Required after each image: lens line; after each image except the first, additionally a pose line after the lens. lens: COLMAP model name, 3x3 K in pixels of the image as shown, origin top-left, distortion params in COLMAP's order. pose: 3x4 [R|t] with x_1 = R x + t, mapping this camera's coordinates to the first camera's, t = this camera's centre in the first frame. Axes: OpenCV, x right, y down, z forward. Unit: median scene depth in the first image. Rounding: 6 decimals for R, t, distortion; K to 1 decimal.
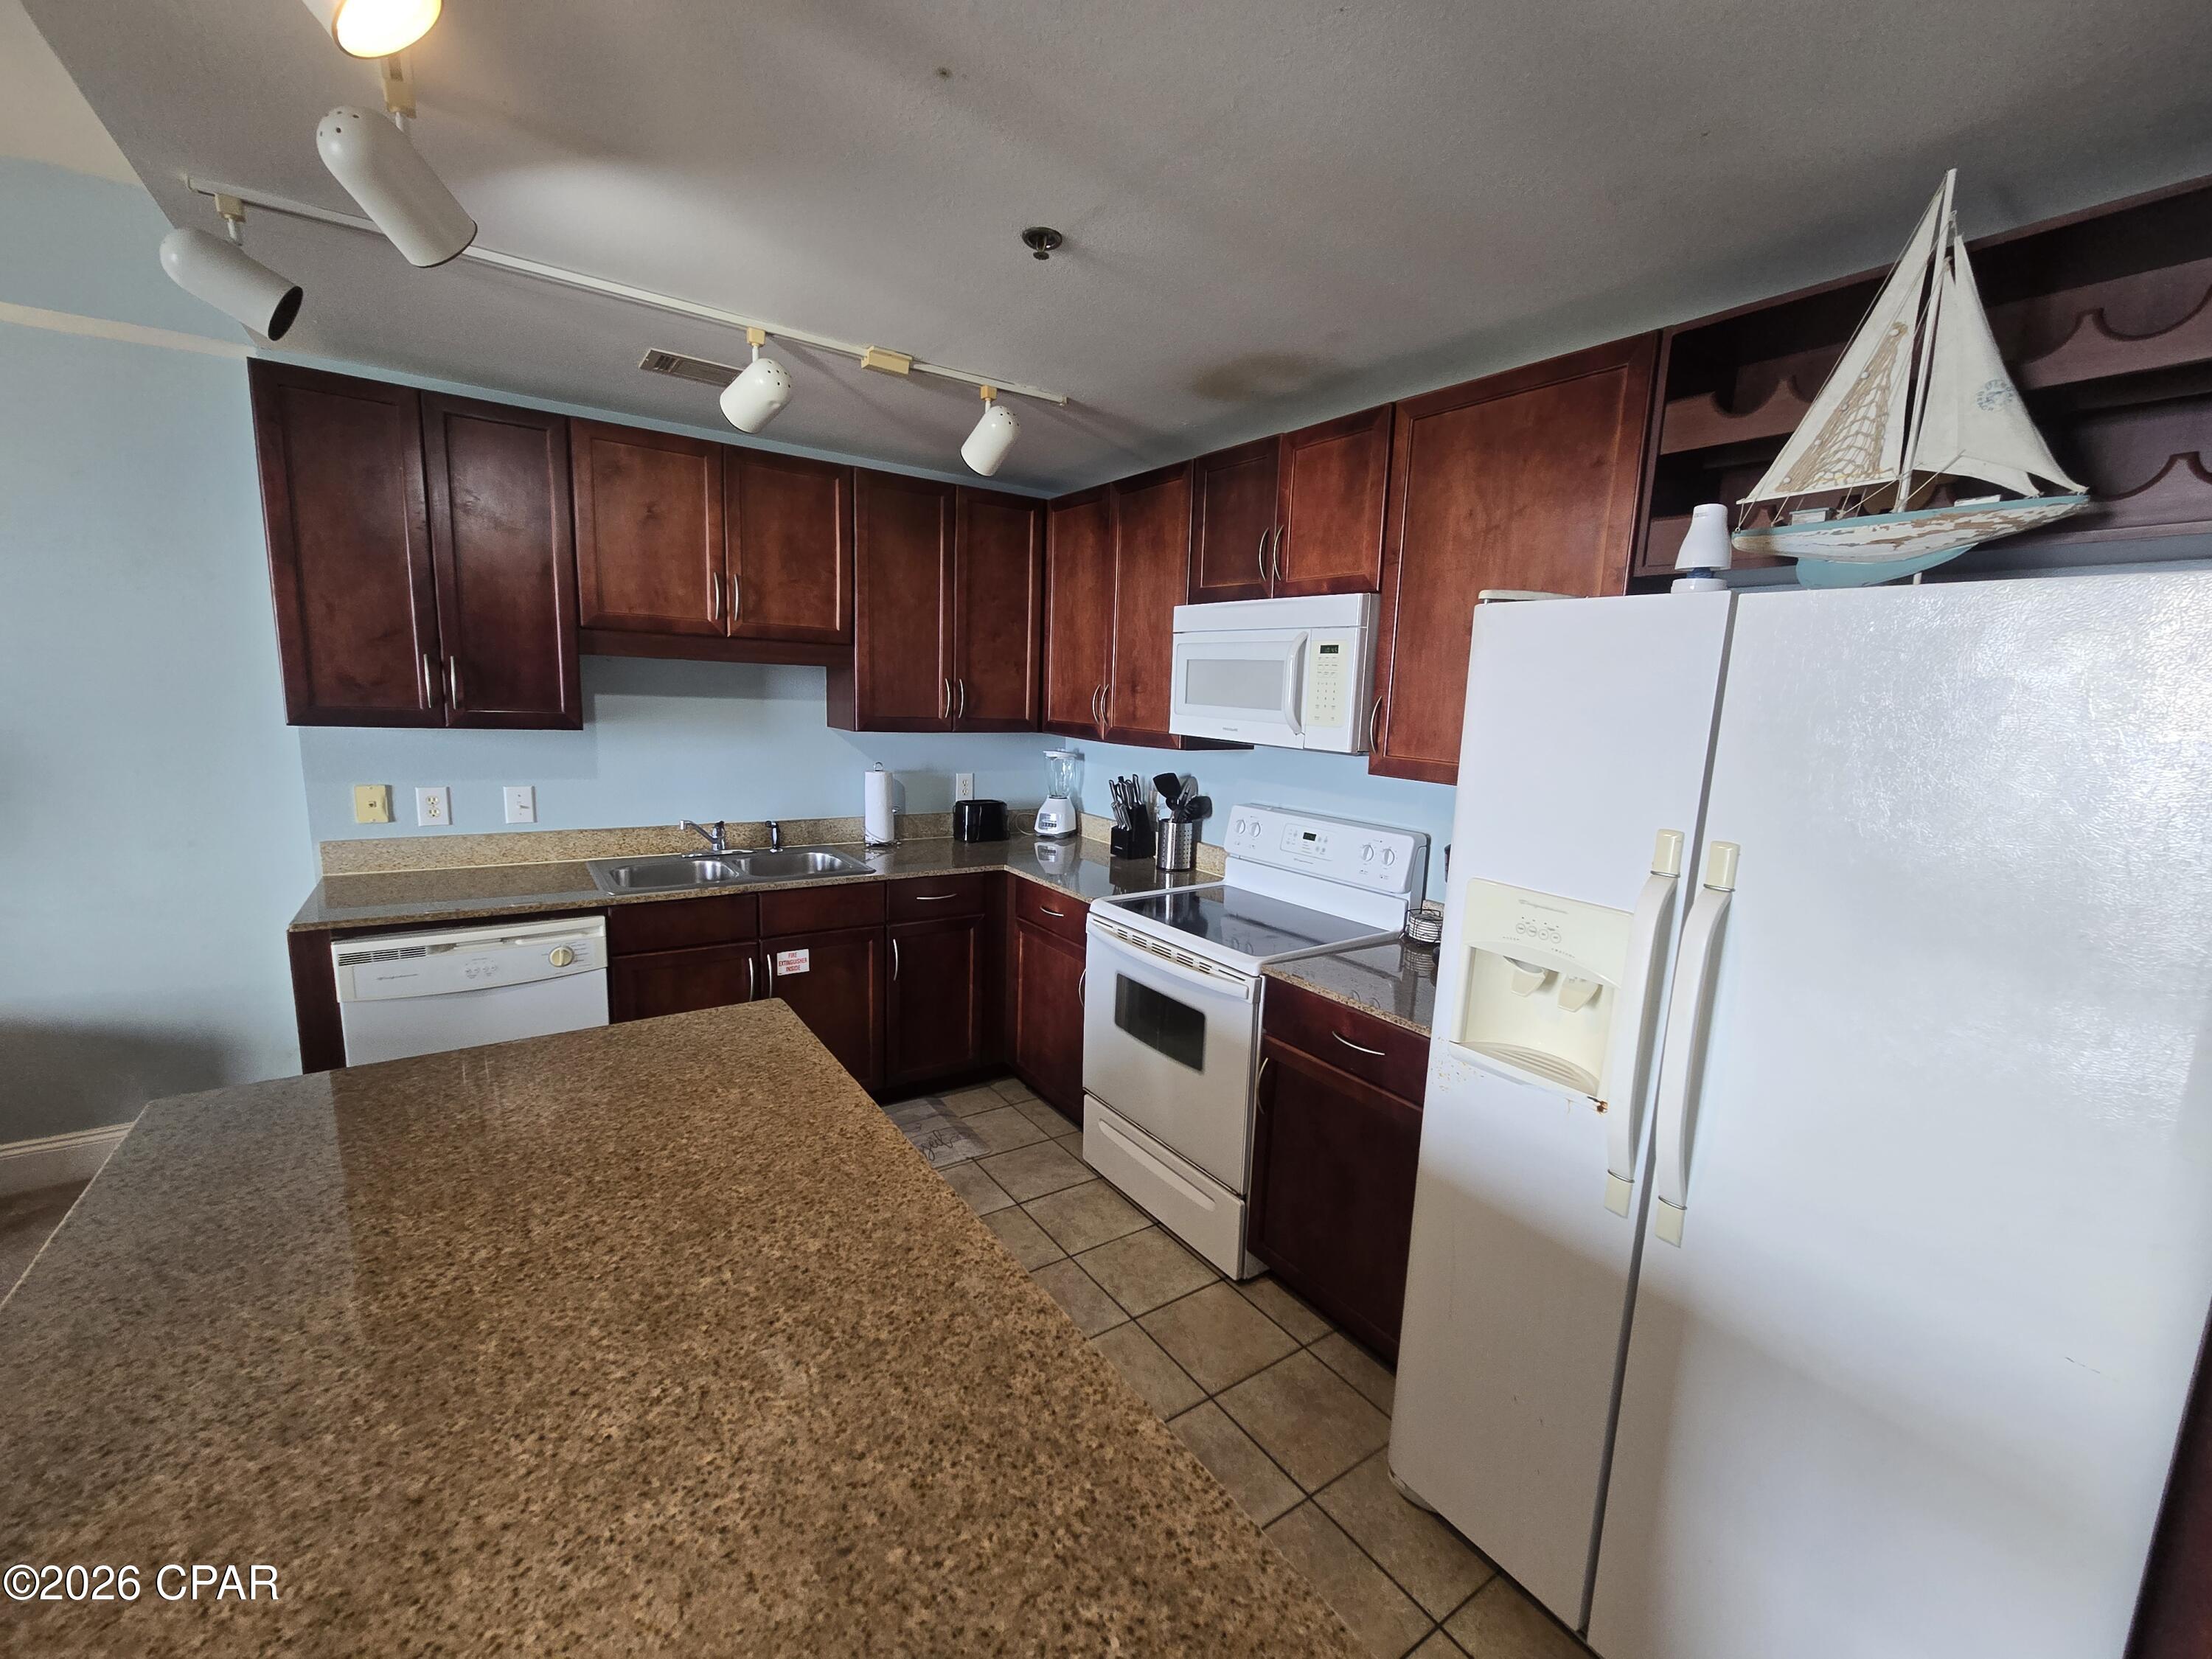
lens RADIAL K [[911.7, 0, 1121.1], [0, 911.7, 834.9], [0, 0, 1]] dist [0.001233, 0.000426]
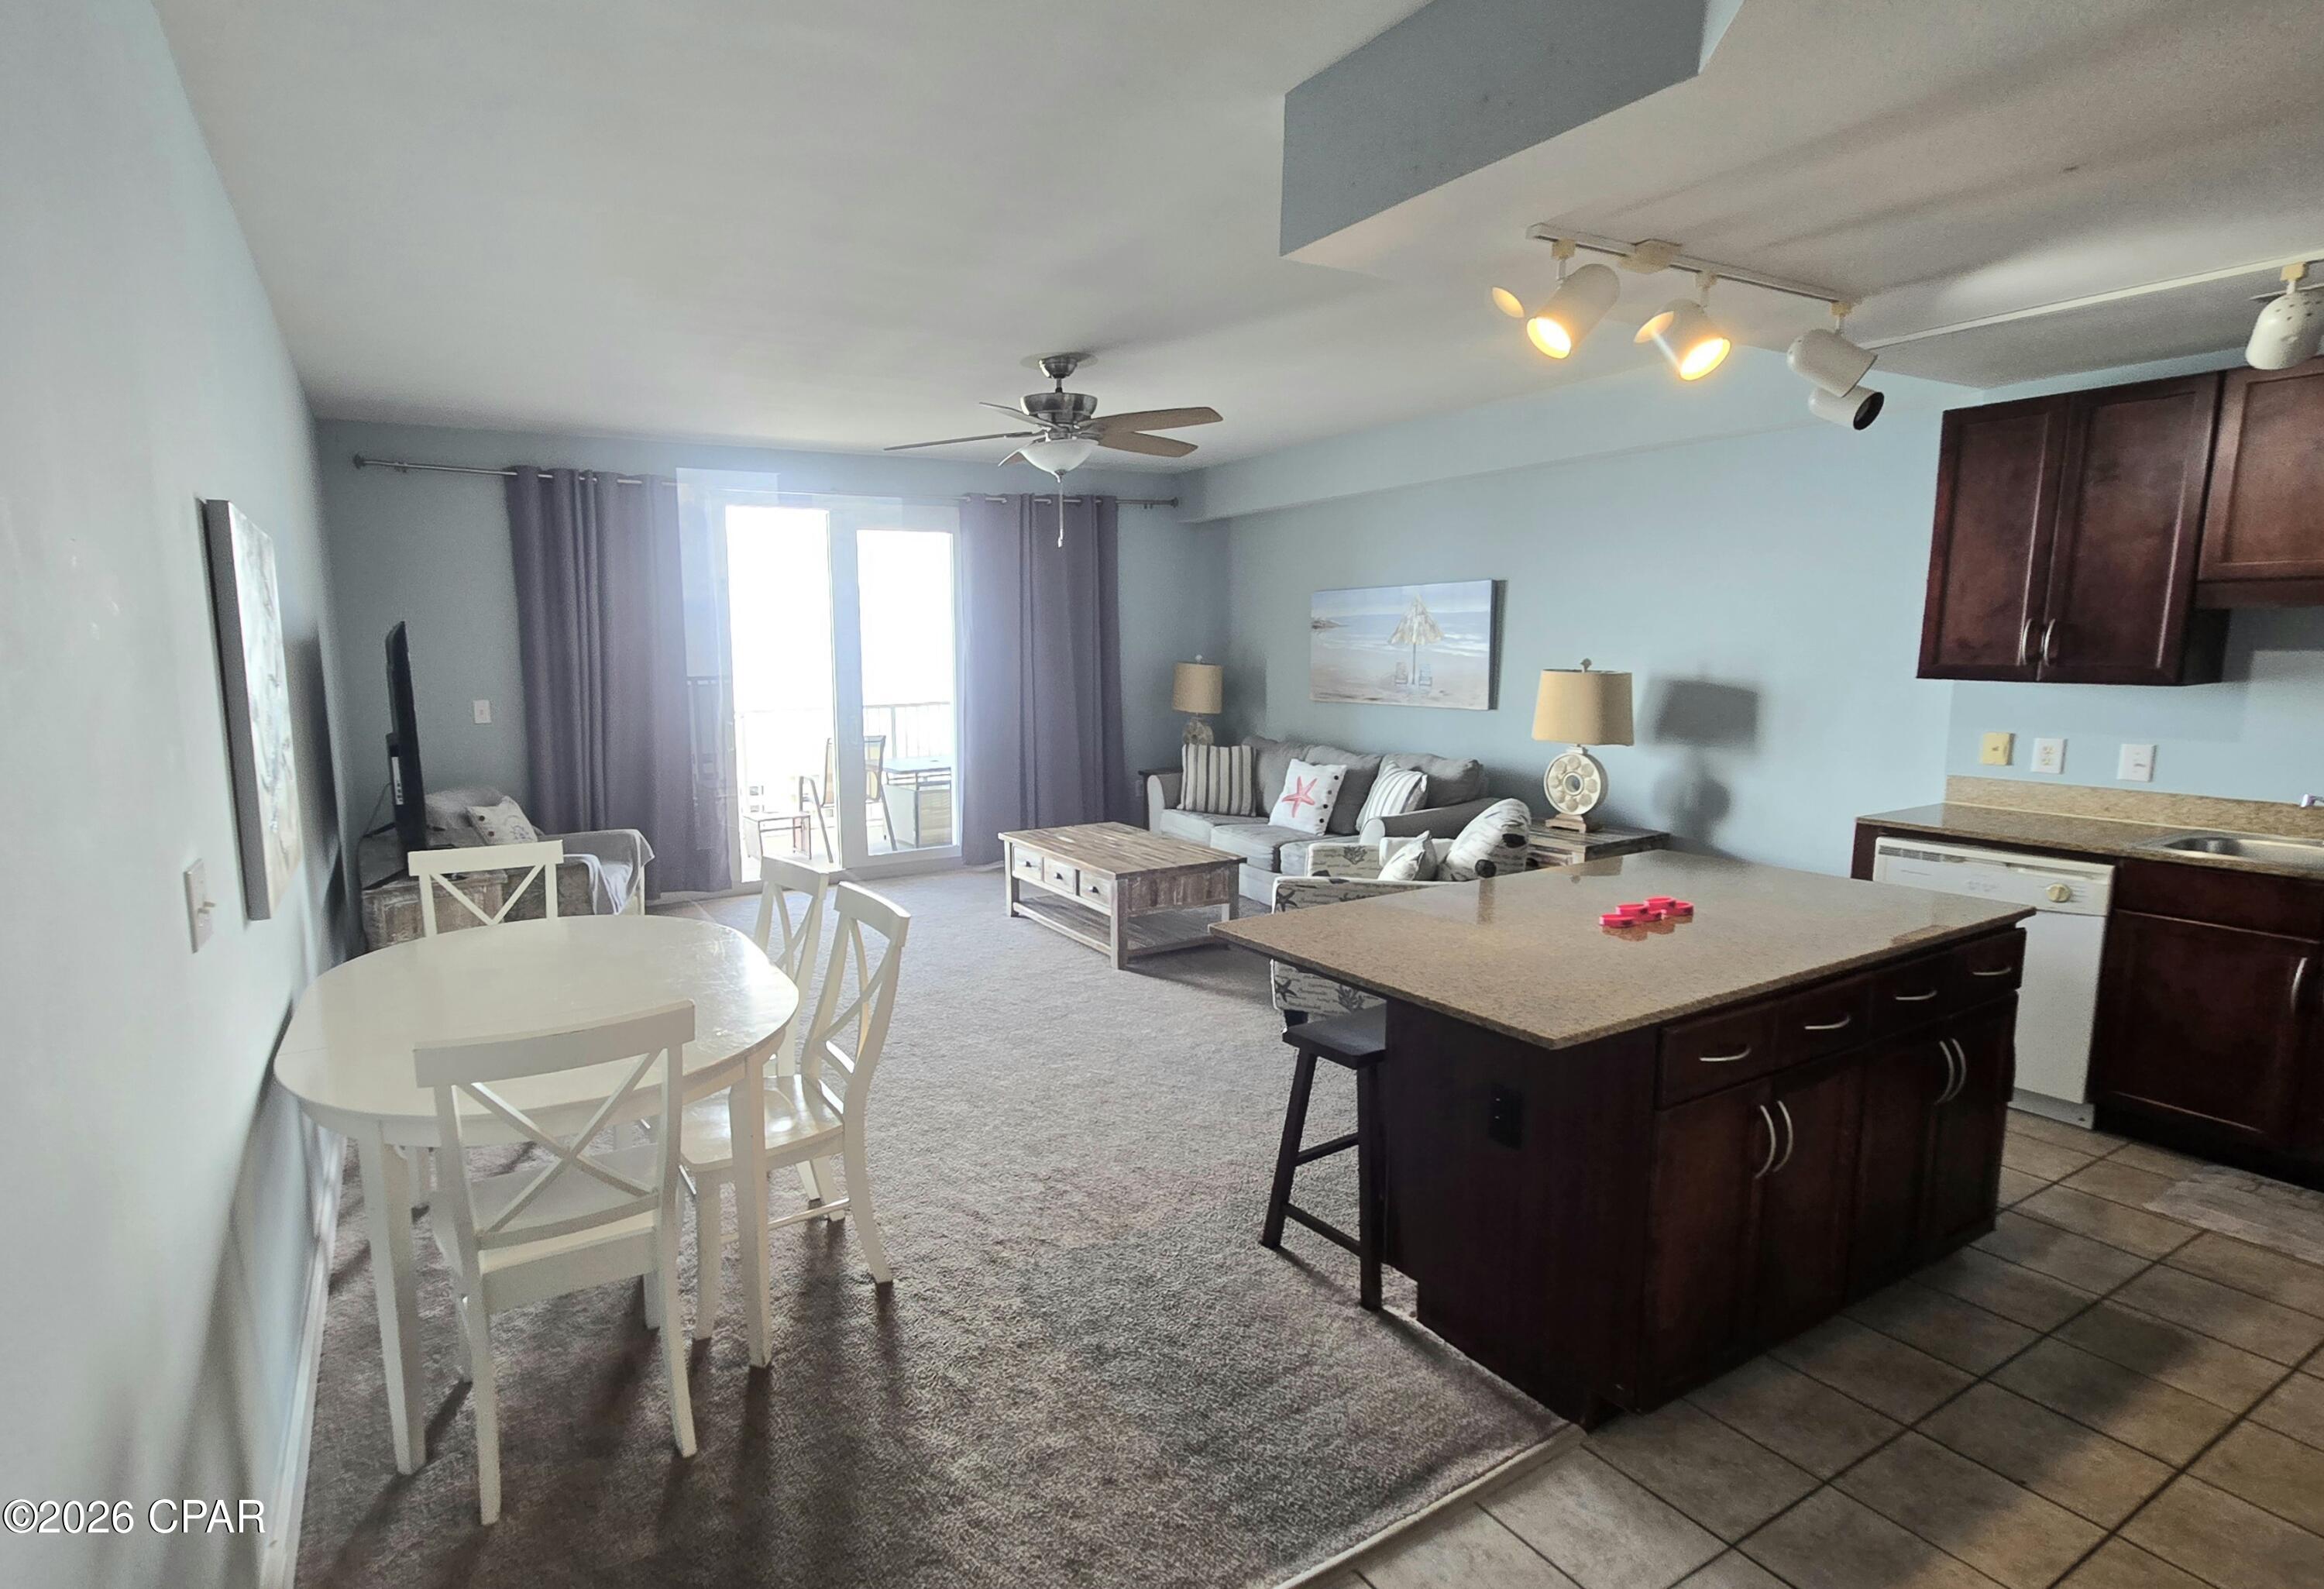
lens RADIAL K [[1119.7, 0, 1020.3], [0, 1119.7, 815.8], [0, 0, 1]] dist [0.002105, -0.000104]
pose [[-0.114672, 0.114714, -0.986758, 0.833258], [-0.148645, 0.980146, 0.131220, 0.052709], [0.982219, 0.161724, -0.095344, -0.094284]]
